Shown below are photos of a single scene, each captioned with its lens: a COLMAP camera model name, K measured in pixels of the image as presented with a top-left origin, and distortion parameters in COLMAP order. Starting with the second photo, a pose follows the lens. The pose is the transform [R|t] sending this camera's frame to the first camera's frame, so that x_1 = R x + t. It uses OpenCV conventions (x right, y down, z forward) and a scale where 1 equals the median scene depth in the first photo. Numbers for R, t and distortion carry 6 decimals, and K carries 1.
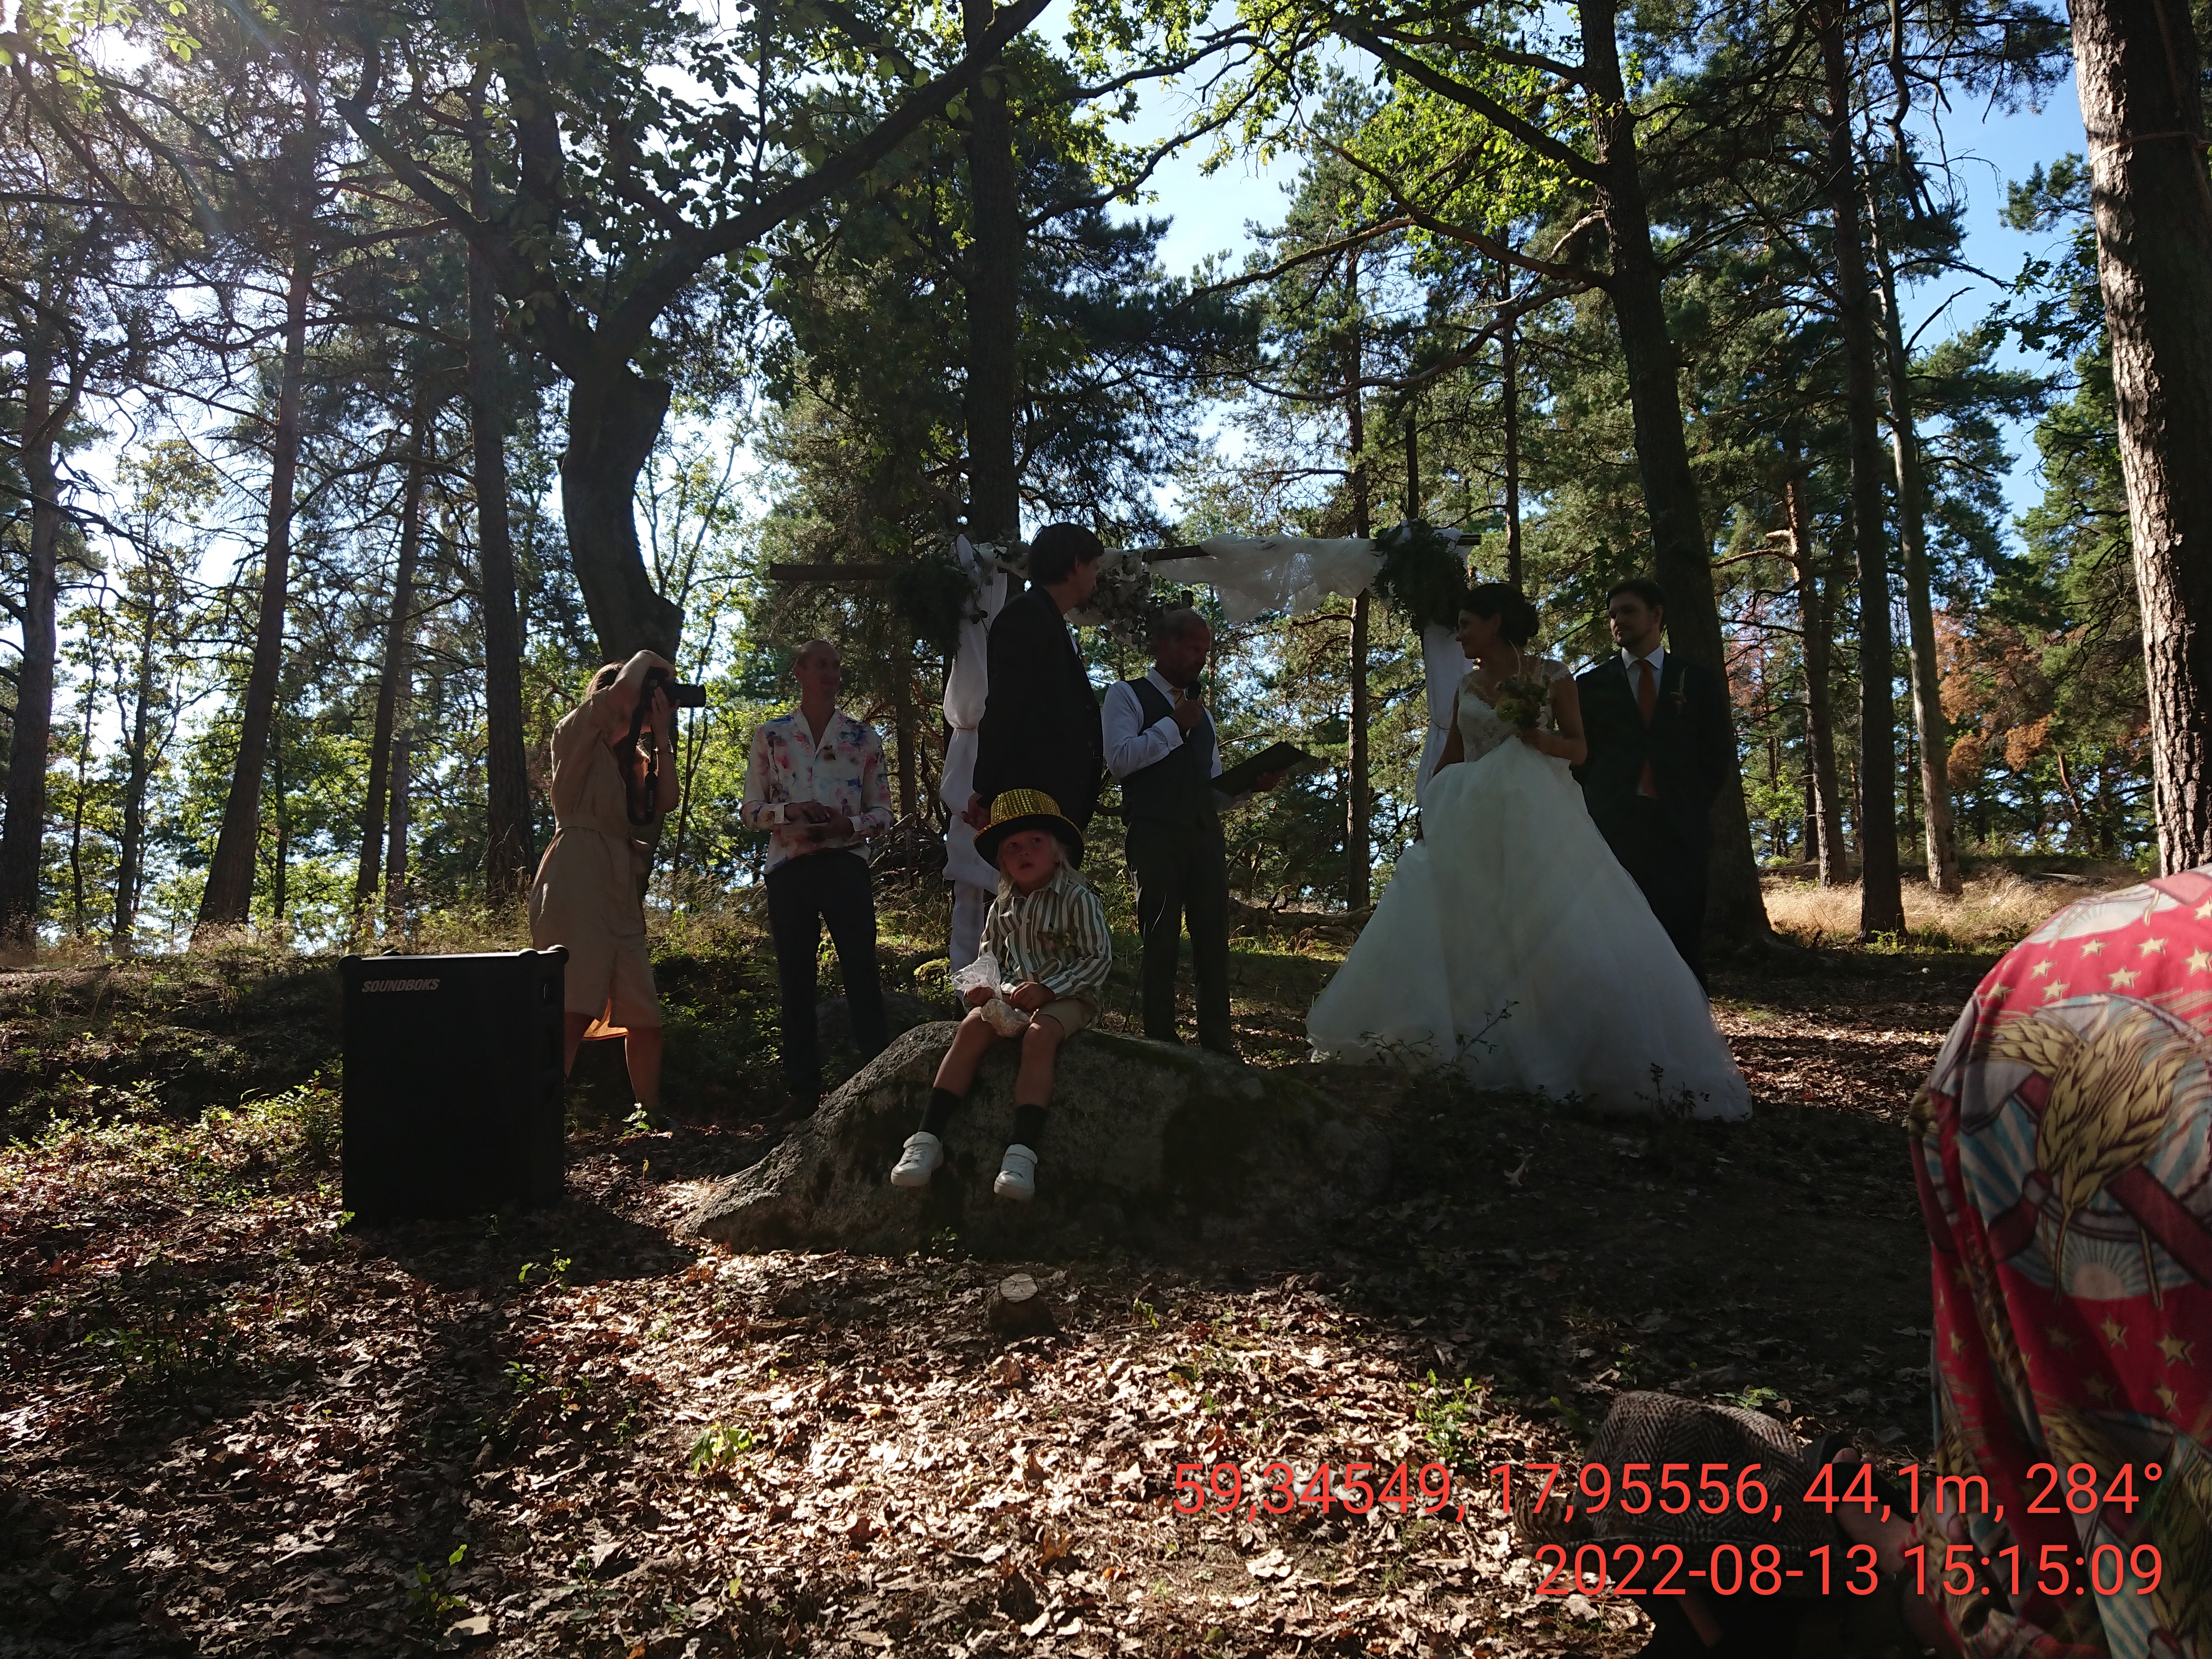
lens RADIAL K [[1576.9, 0, 1106.0], [0, 1576.9, 829.5], [0, 0, 1]] dist [0.193052, -0.293485]
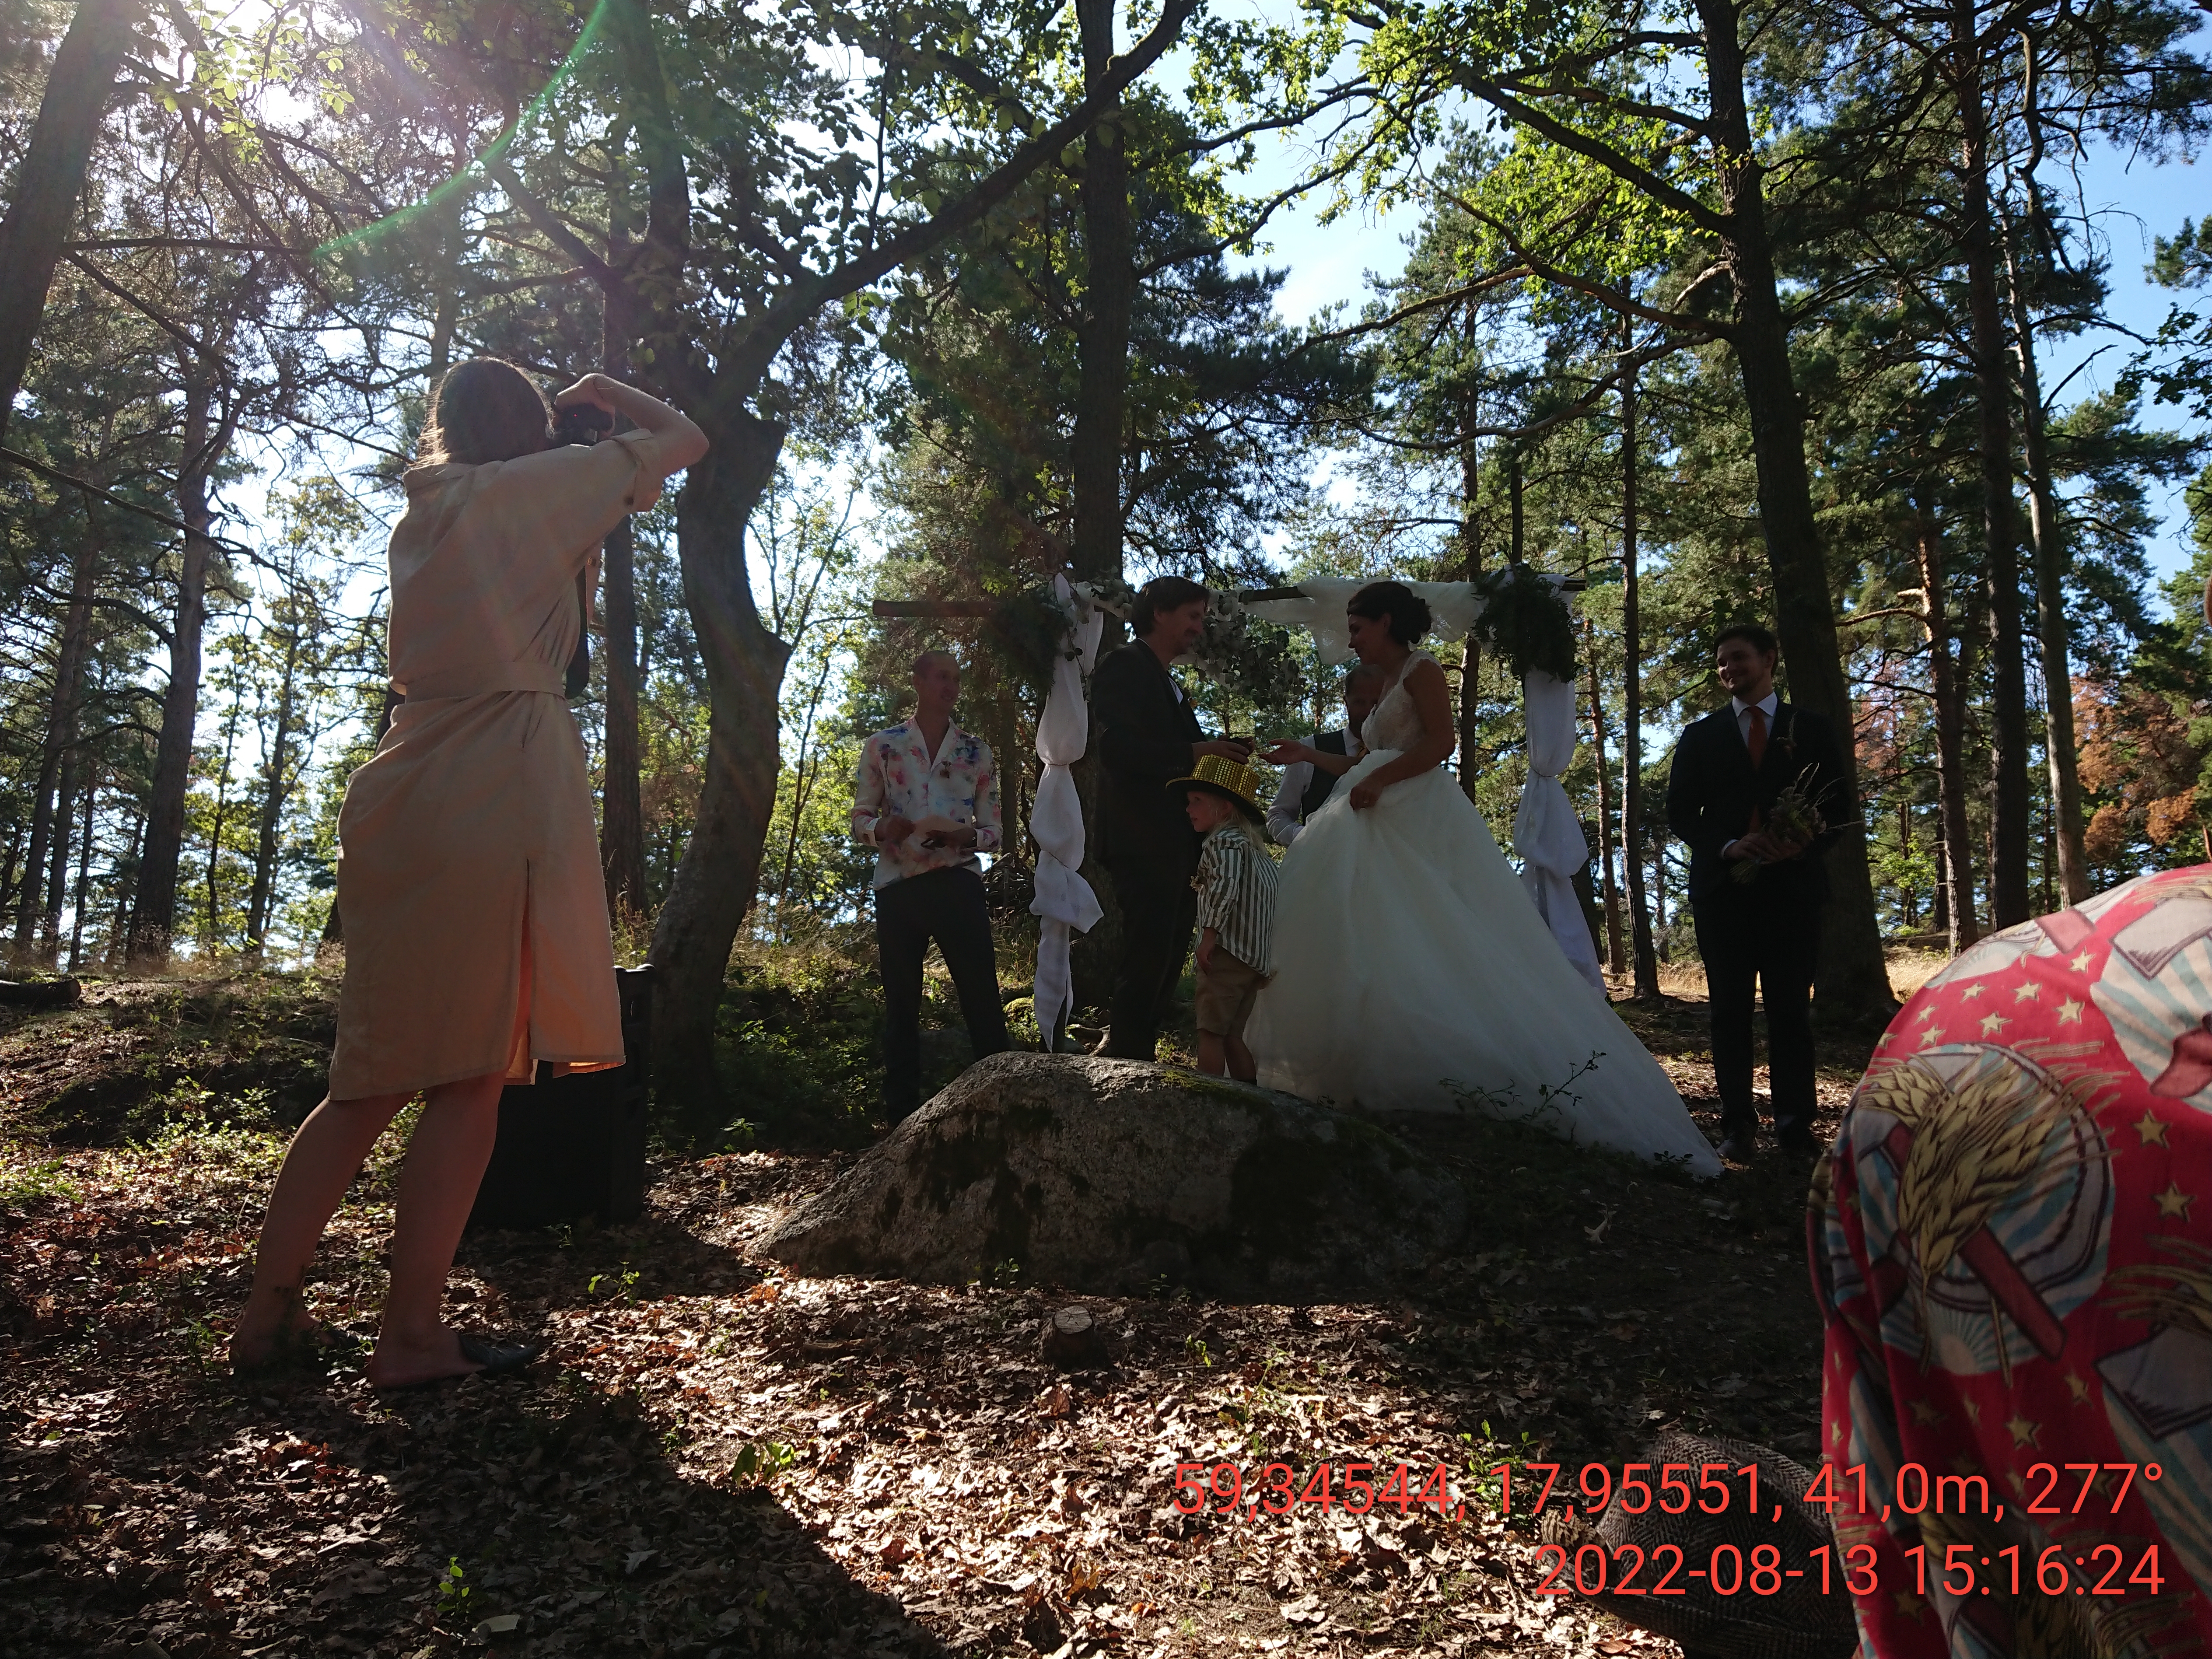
lens RADIAL K [[1580.1, 0, 1107.7], [0, 1580.1, 831.3], [0, 0, 1]] dist [0.195885, -0.308068]
pose [[0.997511, 0.027363, -0.064981, 0.004983], [-0.029211, 0.999191, -0.027656, 0.002715], [0.064172, 0.029485, 0.997503, 0.001151]]
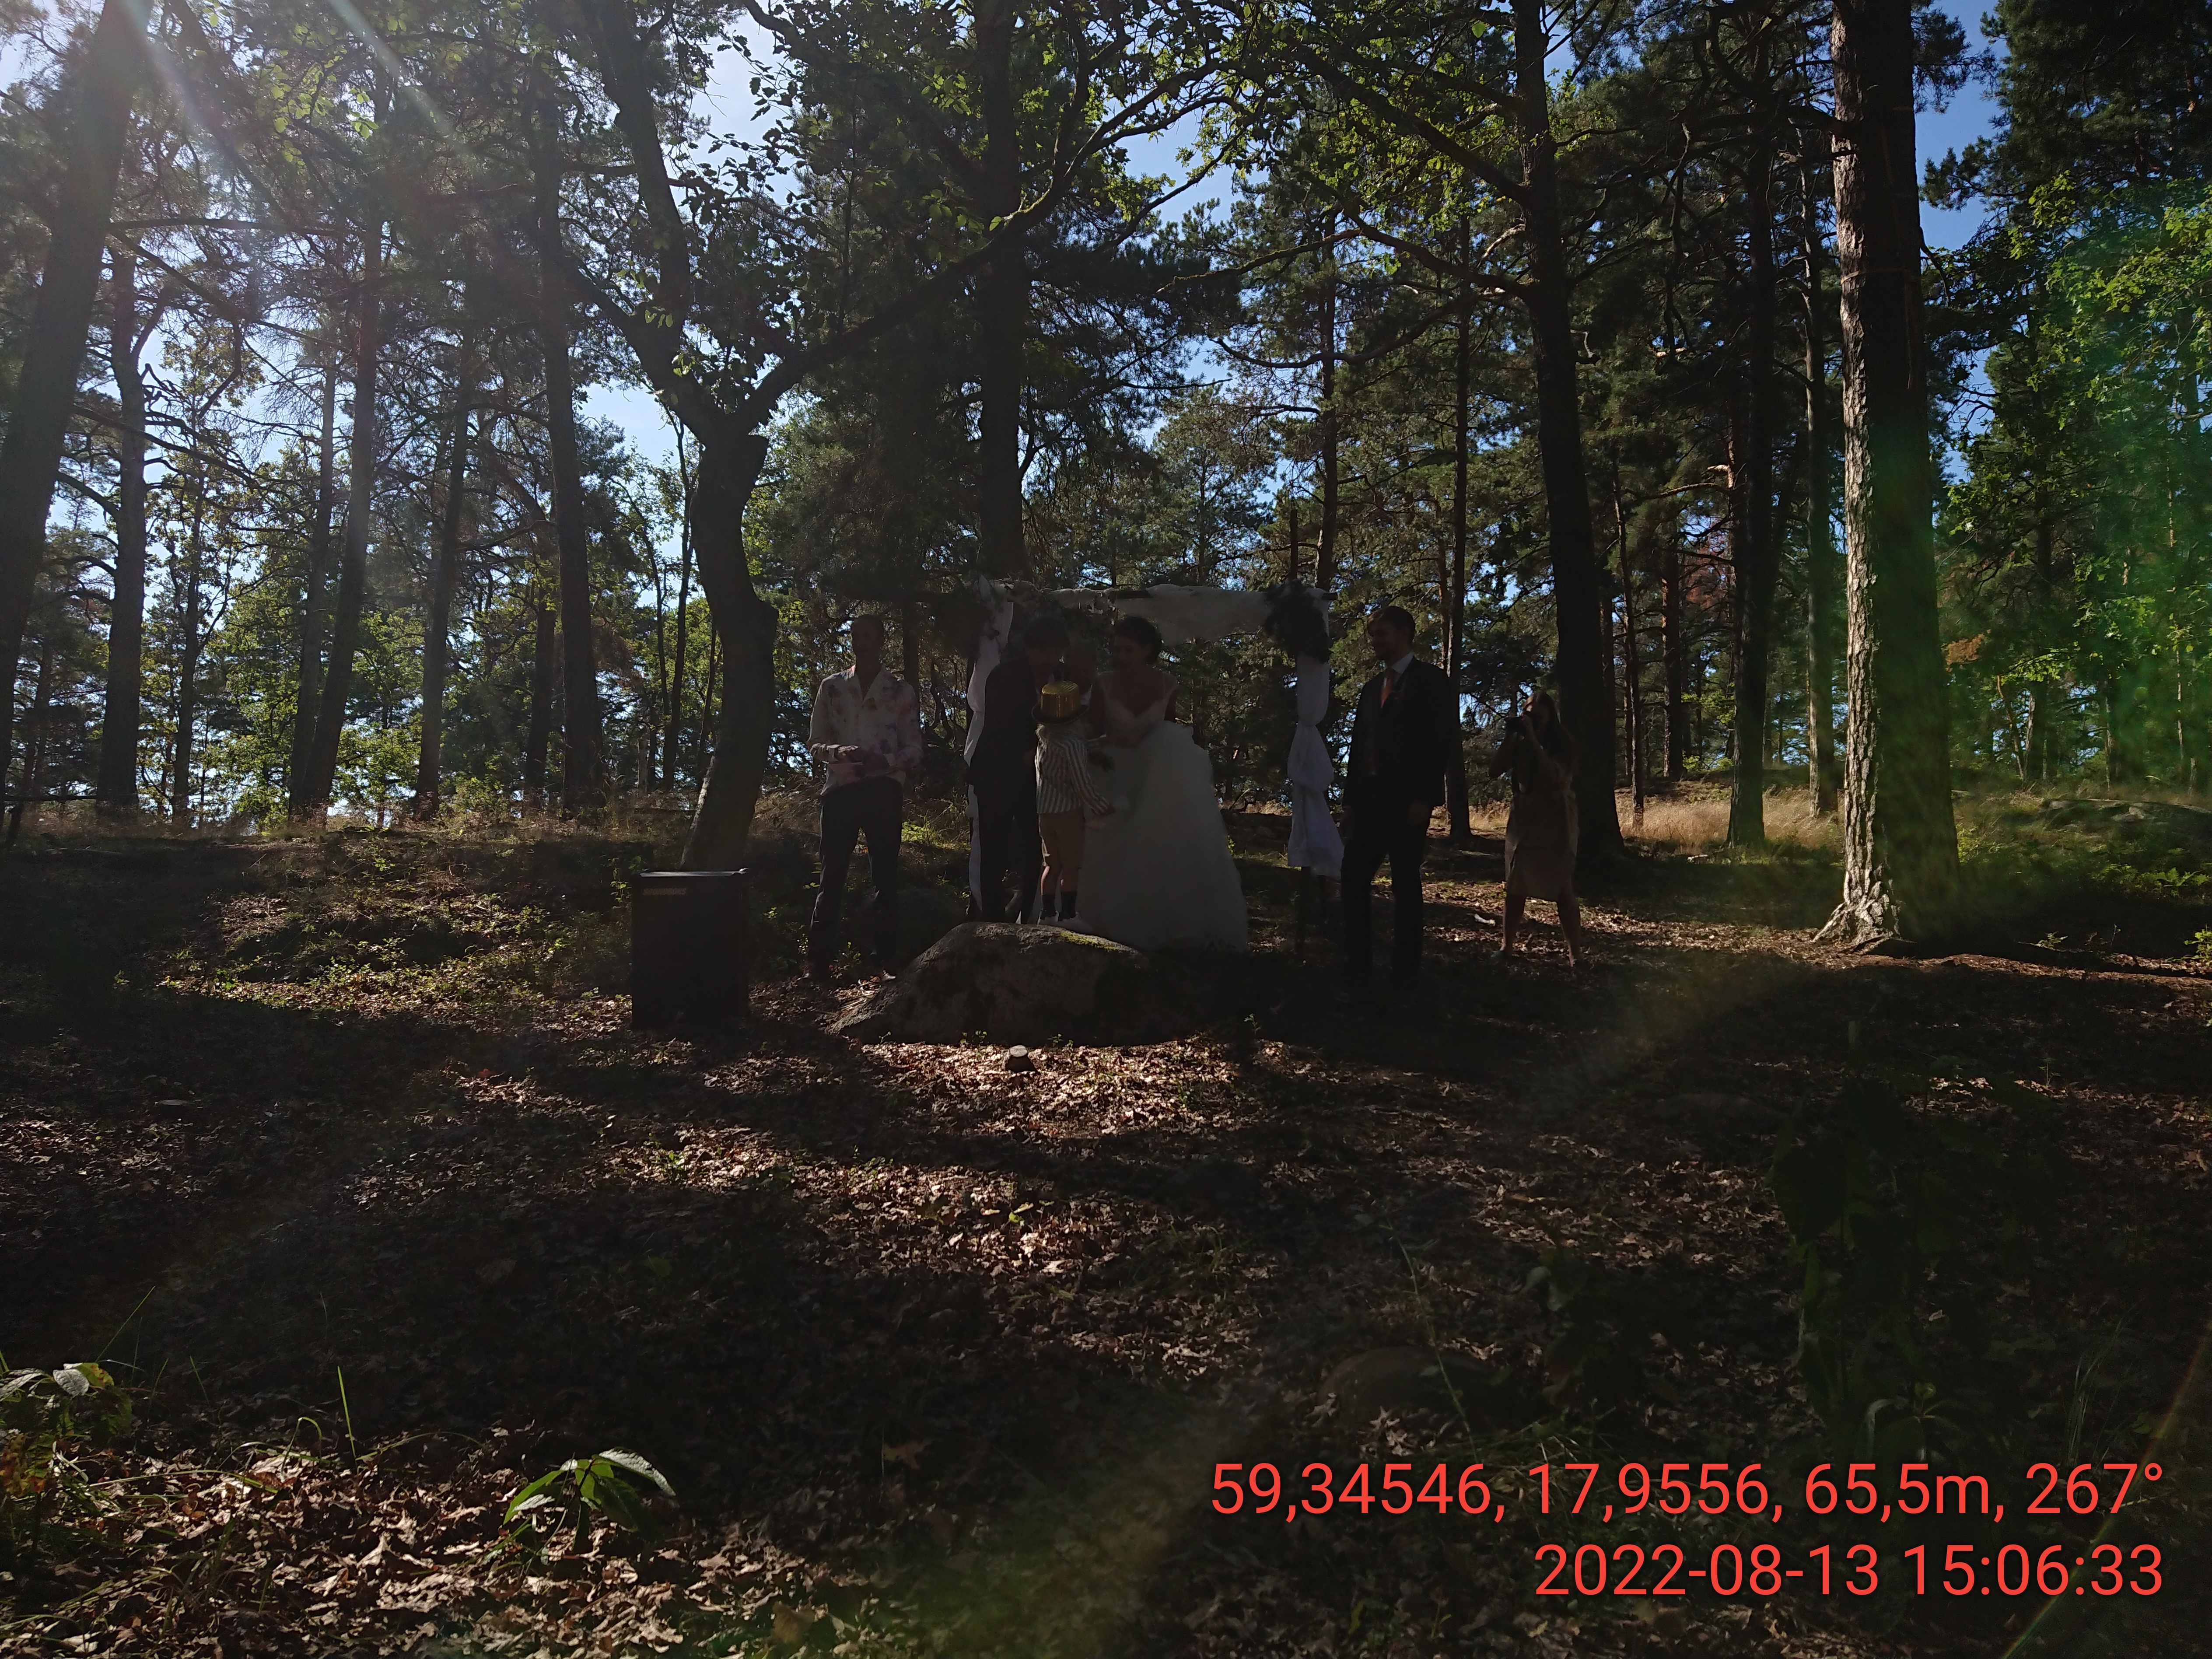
lens RADIAL K [[1576.9, 0, 1106.0], [0, 1576.9, 829.5], [0, 0, 1]] dist [0.193052, -0.293485]
pose [[0.999687, 0.024119, 0.006672, 0.007092], [-0.024570, 0.996594, 0.078719, -0.034854], [-0.004751, -0.078858, 0.996875, -0.213062]]
